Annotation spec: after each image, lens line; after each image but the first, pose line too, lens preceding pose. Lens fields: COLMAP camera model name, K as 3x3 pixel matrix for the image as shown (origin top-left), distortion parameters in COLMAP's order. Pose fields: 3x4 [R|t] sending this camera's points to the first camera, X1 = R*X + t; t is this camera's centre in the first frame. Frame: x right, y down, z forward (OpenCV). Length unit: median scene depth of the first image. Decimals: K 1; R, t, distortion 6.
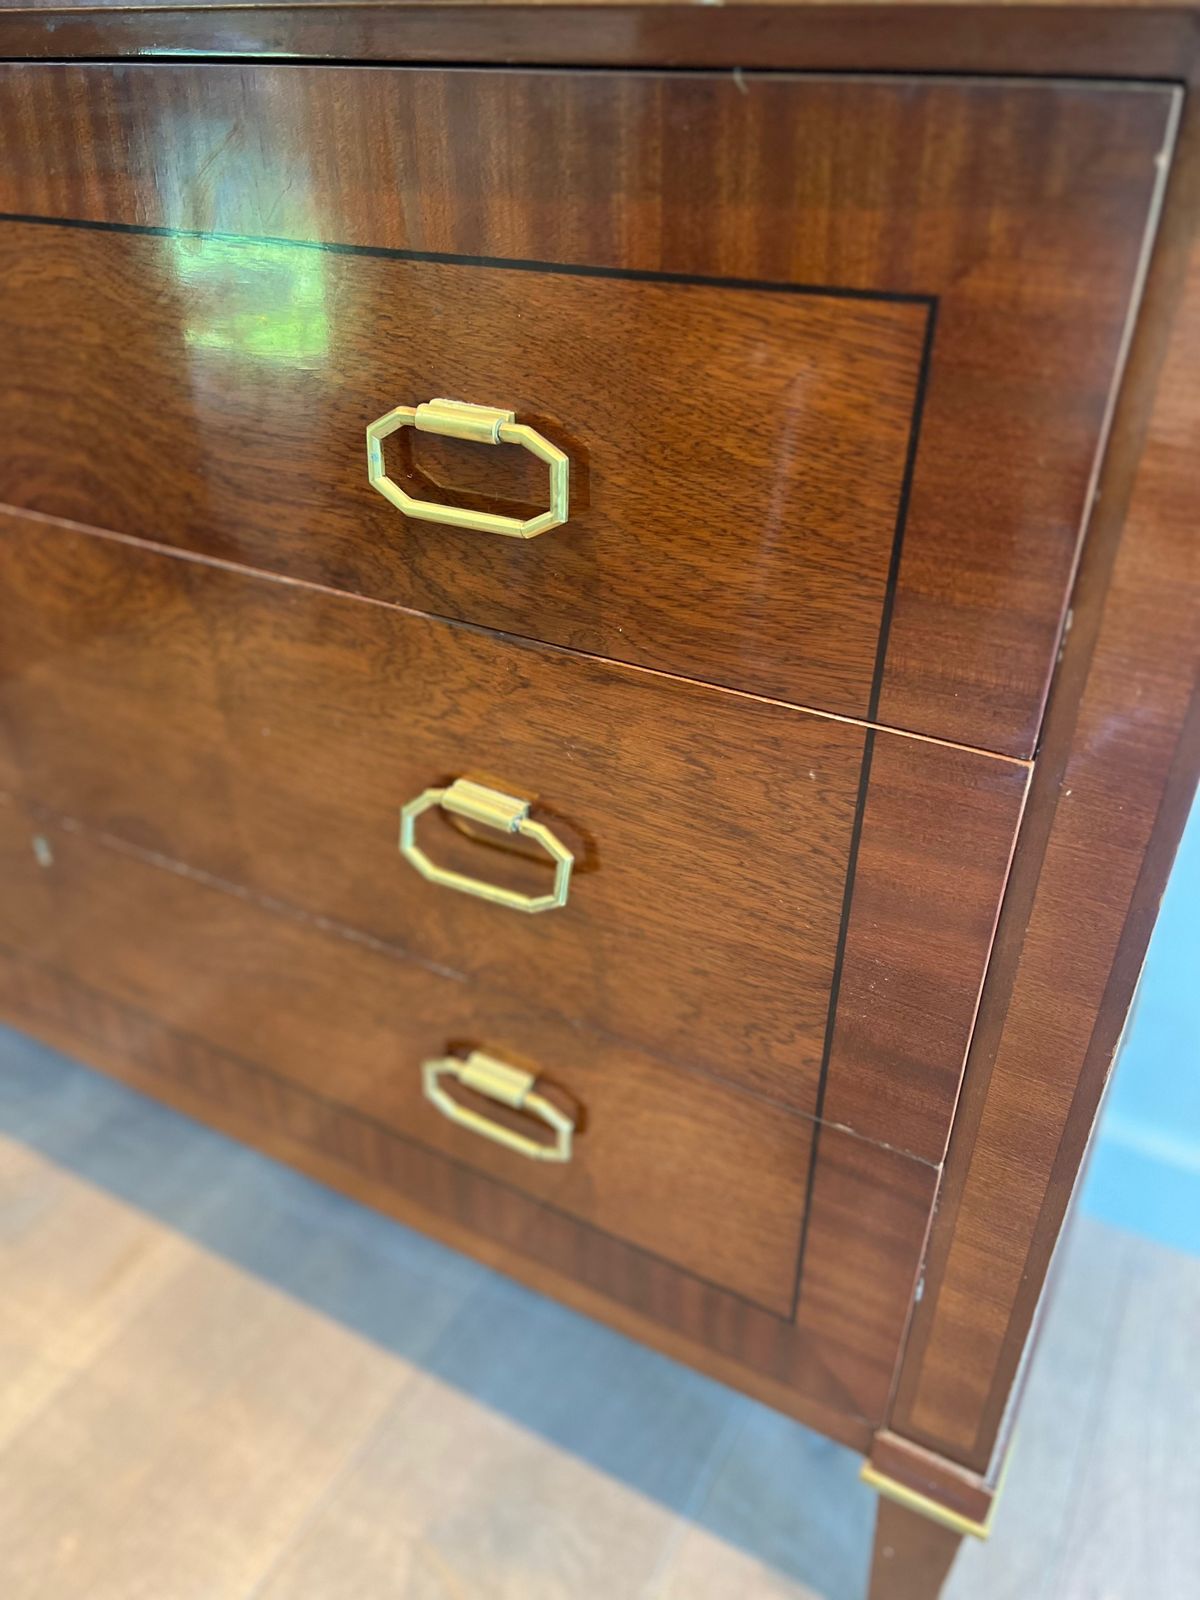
lens RADIAL K [[1221.4, 0, 594.0], [0, 1221.4, 820.0], [0, 0, 1]] dist [0.052576, -0.070728]
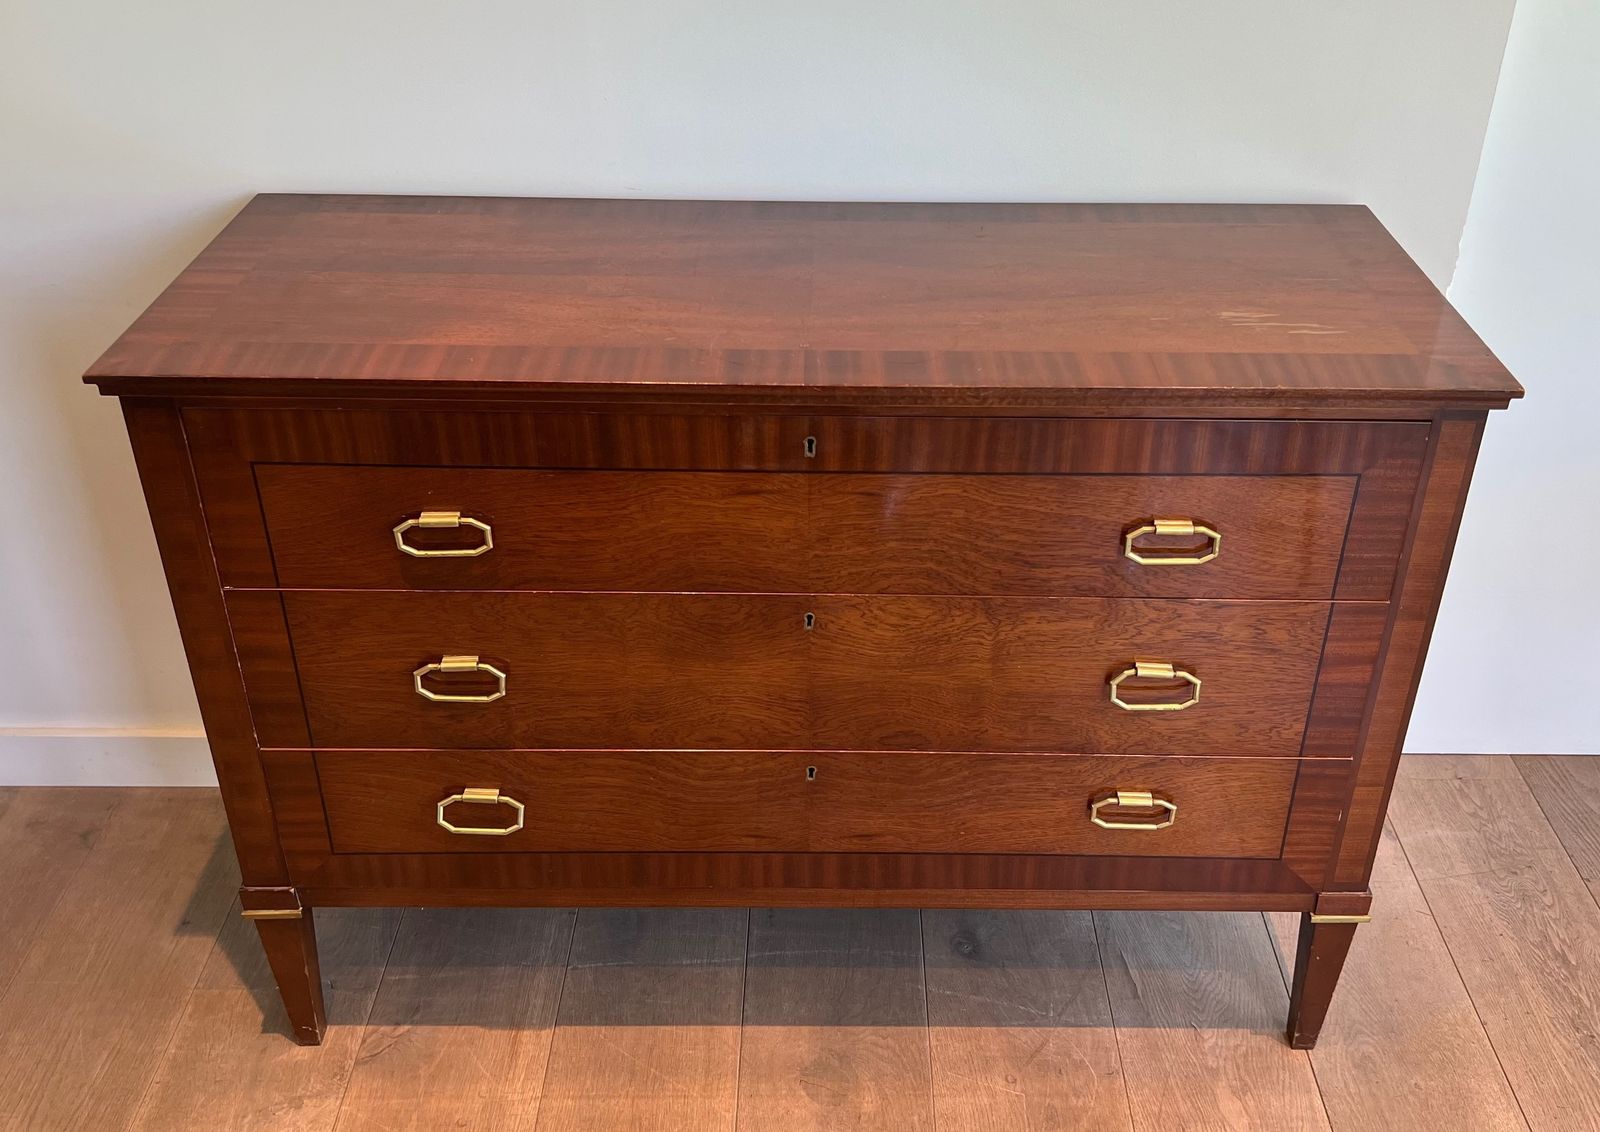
lens RADIAL K [[1541.8, 0, 843.1], [0, 1541.8, 541.8], [0, 0, 1]] dist [0.135526, -0.275236]
pose [[0.867645, -0.256438, 0.425949, -1.959728], [0.259548, 0.964336, 0.051876, -0.603854], [-0.424061, 0.065545, 0.903259, -1.526209]]
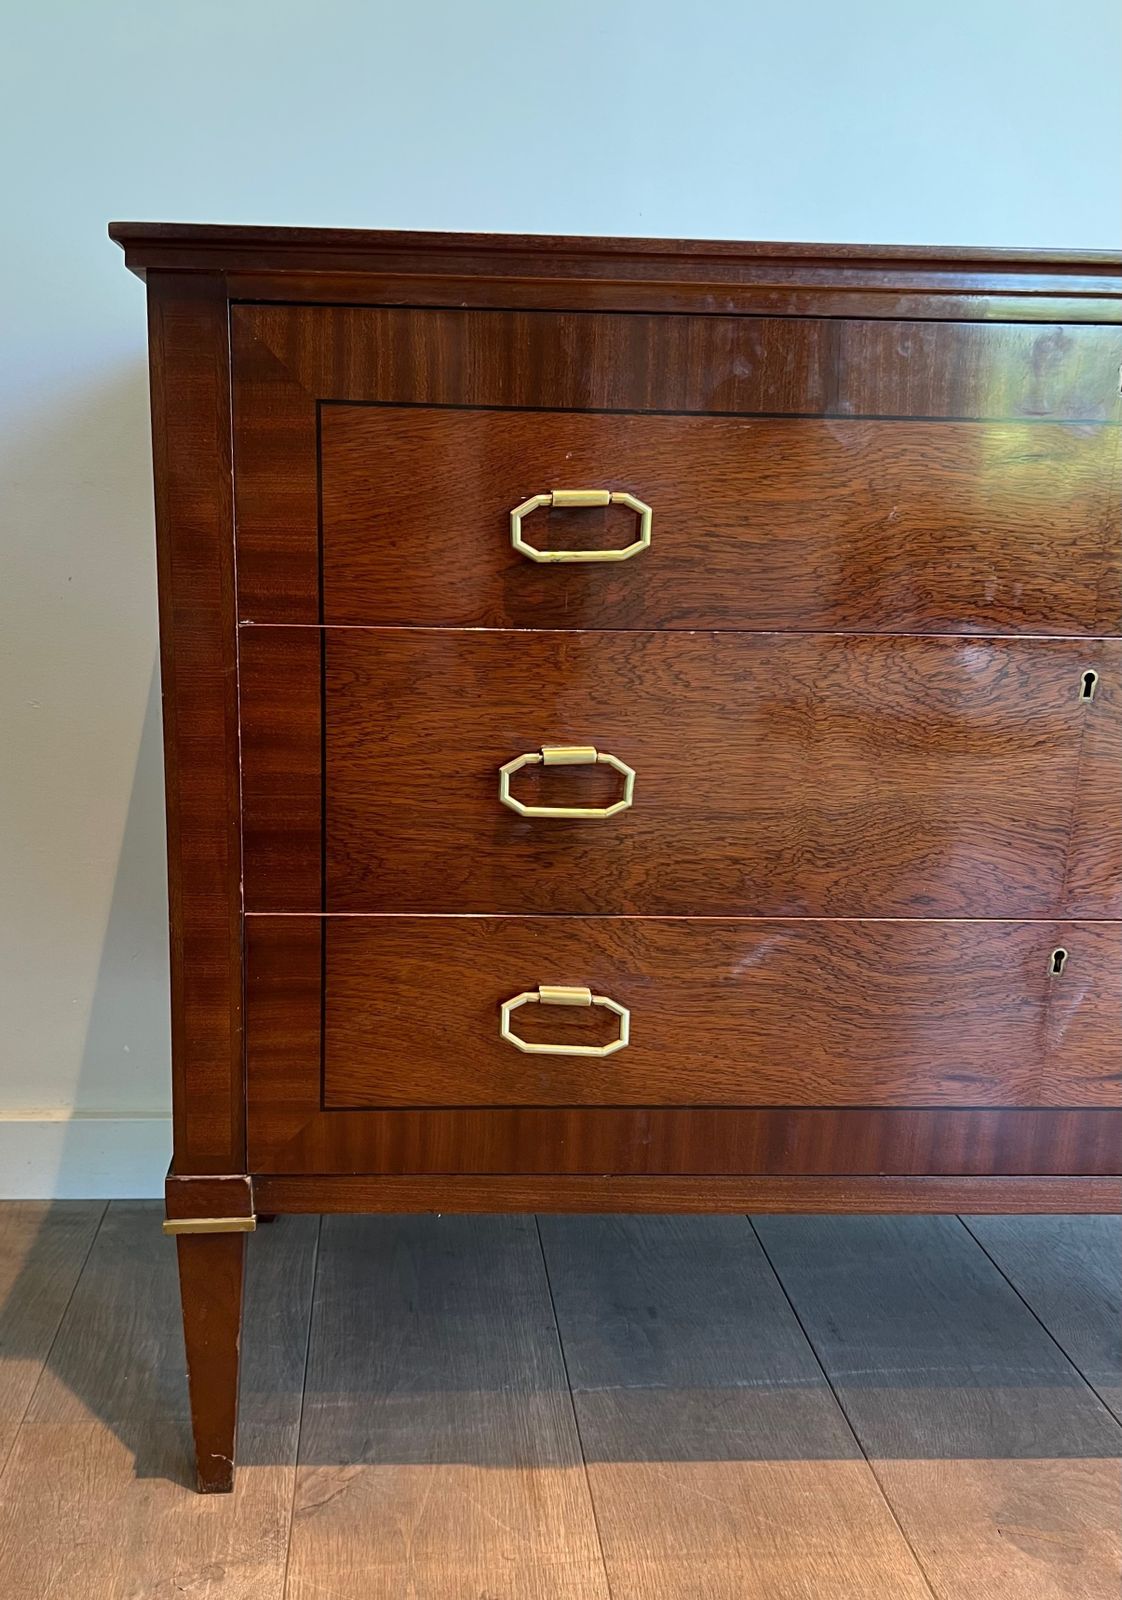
lens RADIAL K [[1427.6, 0, 457.6], [0, 1427.6, 841.7], [0, 0, 1]] dist [0.121319, -0.209002]
pose [[0.846957, -0.116613, 0.518715, -2.514080], [0.271876, 0.933431, -0.234073, 0.132260], [-0.456888, 0.339276, 0.822280, 0.199682]]
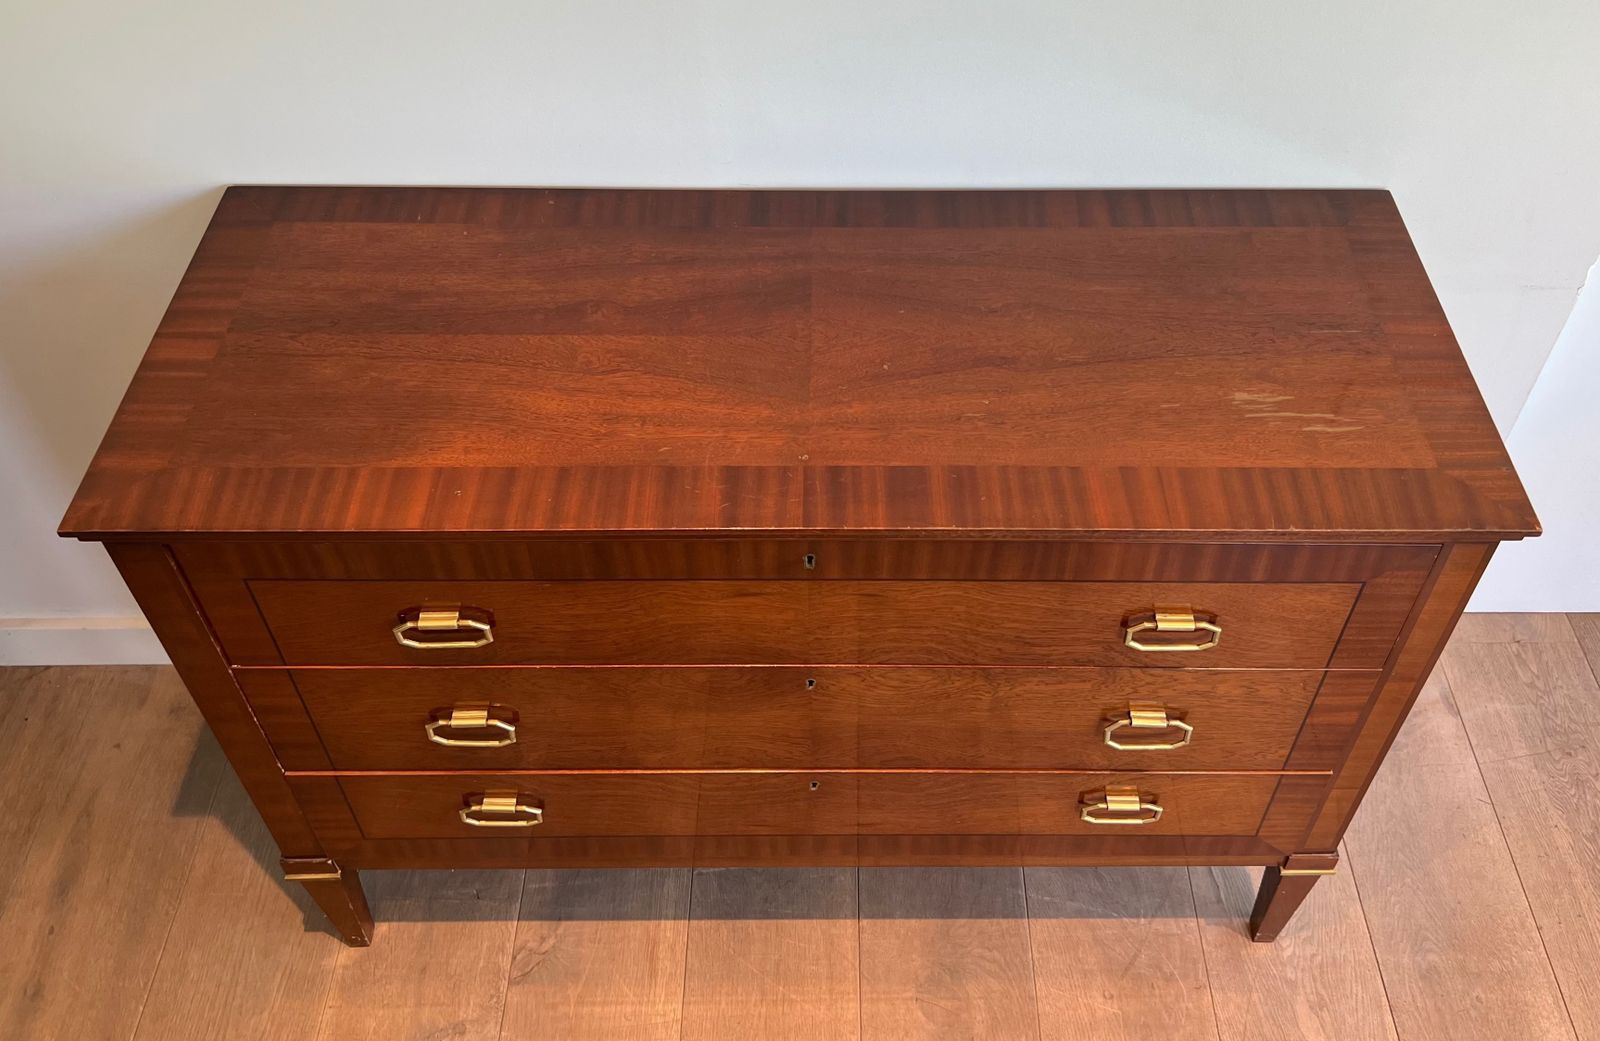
lens RADIAL K [[1413.0, 0, 848.7], [0, 1413.0, 402.0], [0, 0, 1]] dist [0.094606, -0.143964]
pose [[0.865559, -0.354687, 0.353560, -1.479348], [0.262755, 0.922636, 0.282317, -1.654194], [-0.426341, -0.151463, 0.891792, -1.201533]]
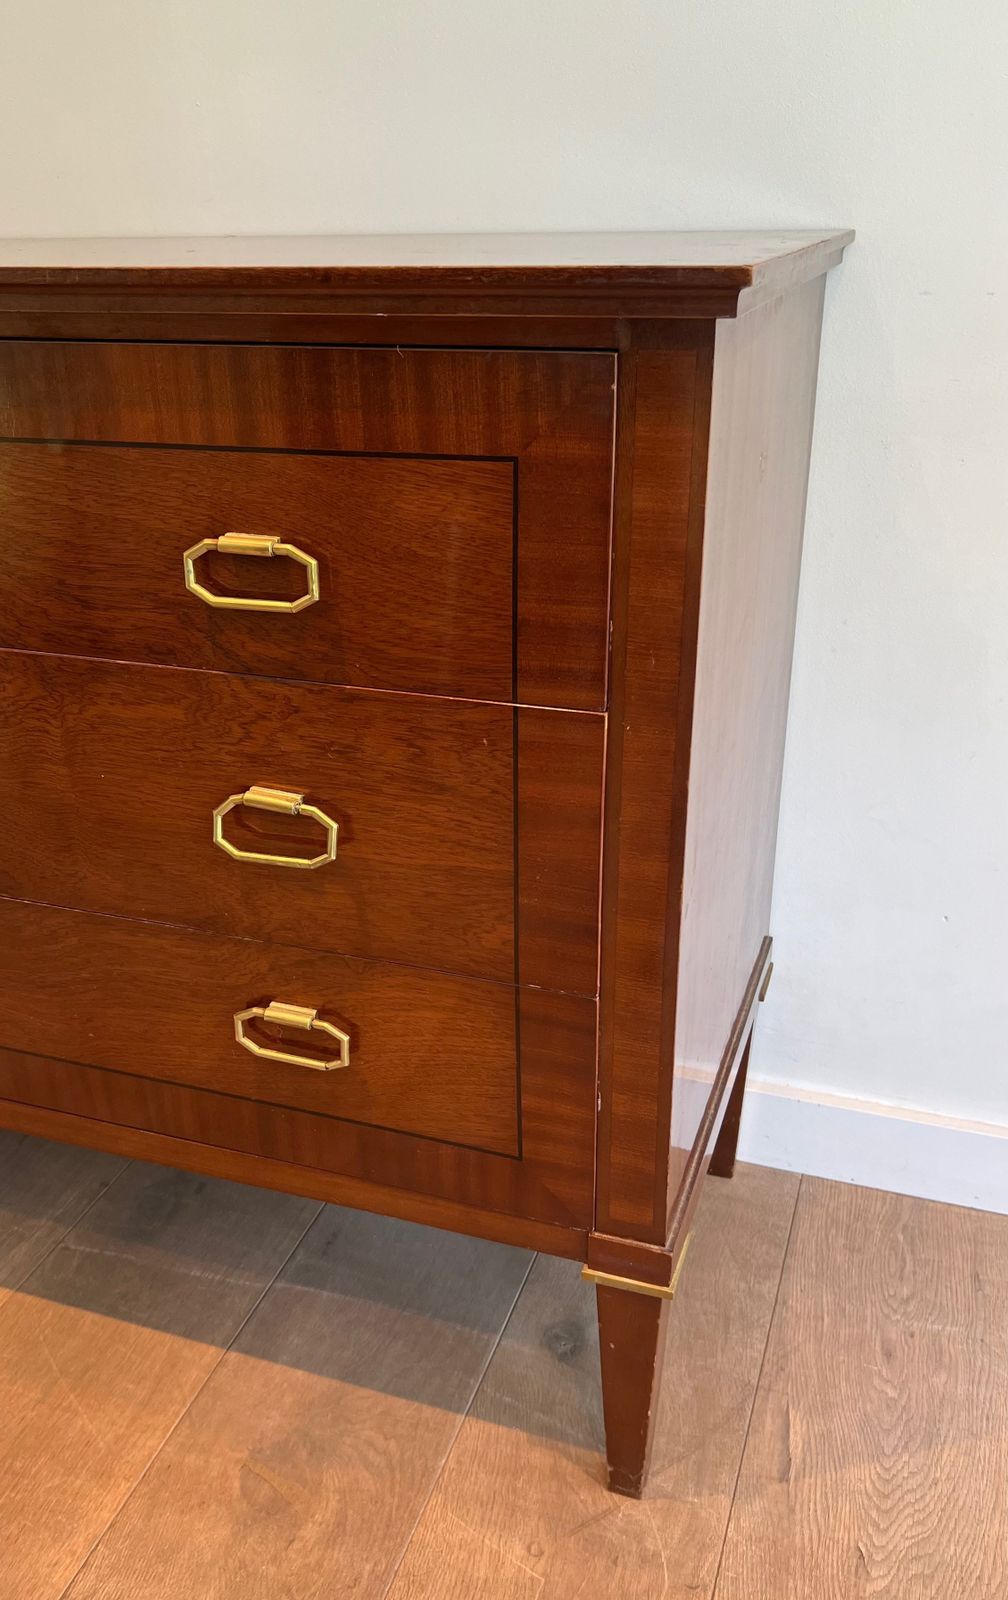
lens RADIAL K [[1360.7, 0, 454.9], [0, 1360.7, 870.7], [0, 0, 1]] dist [0.106609, -0.223738]
pose [[0.986020, -0.097663, 0.135006, -0.116261], [0.110752, 0.989478, -0.093098, 0.281389], [-0.124493, 0.106749, 0.986461, -0.724946]]
